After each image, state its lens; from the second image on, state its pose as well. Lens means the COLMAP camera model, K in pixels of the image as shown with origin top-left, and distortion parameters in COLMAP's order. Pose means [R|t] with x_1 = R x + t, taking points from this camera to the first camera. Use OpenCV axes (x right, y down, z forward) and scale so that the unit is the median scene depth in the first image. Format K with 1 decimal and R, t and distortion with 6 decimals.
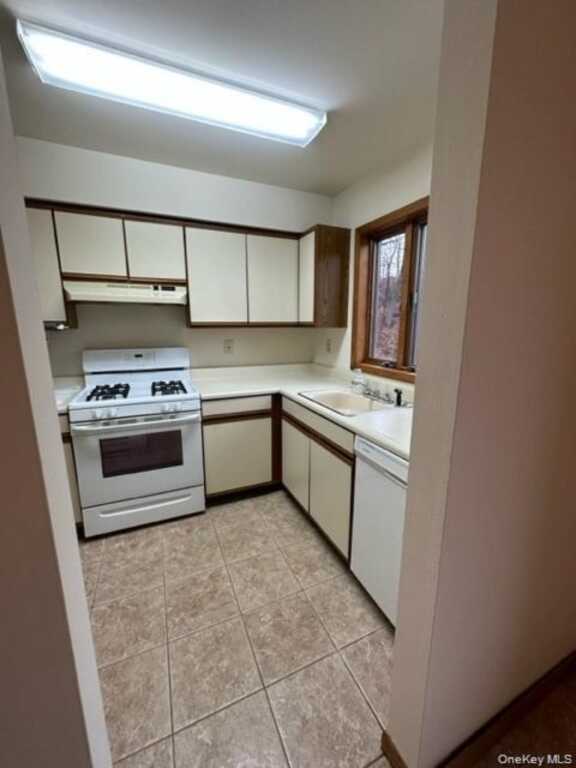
lens RADIAL K [[303.5, 0, 288.0], [0, 303.5, 384.0], [0, 0, 1]] dist [0.000528, 0.000098]
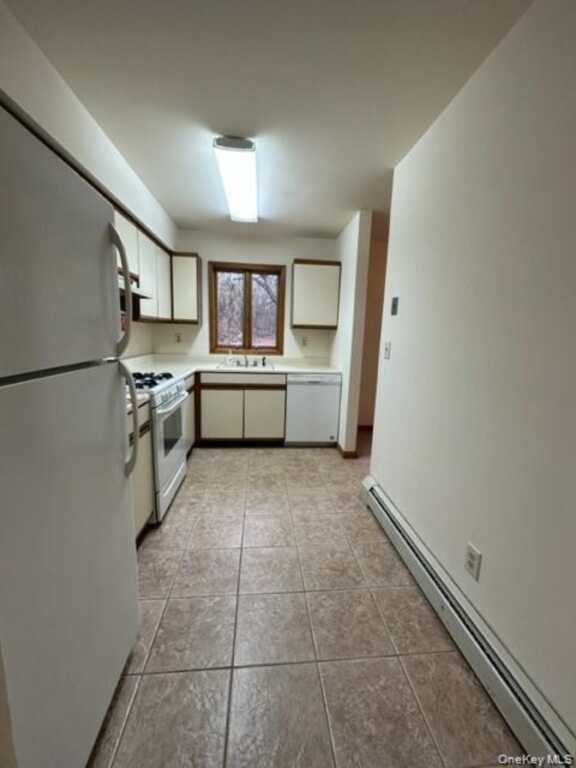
lens RADIAL K [[312.0, 0, 288.0], [0, 312.0, 384.0], [0, 0, 1]] dist [-0.000110, -0.000004]
pose [[0.318127, -0.146252, 0.936699, -1.412497], [0.154503, 0.982818, 0.100980, 0.007345], [-0.935374, 0.112598, 0.335257, 0.180633]]
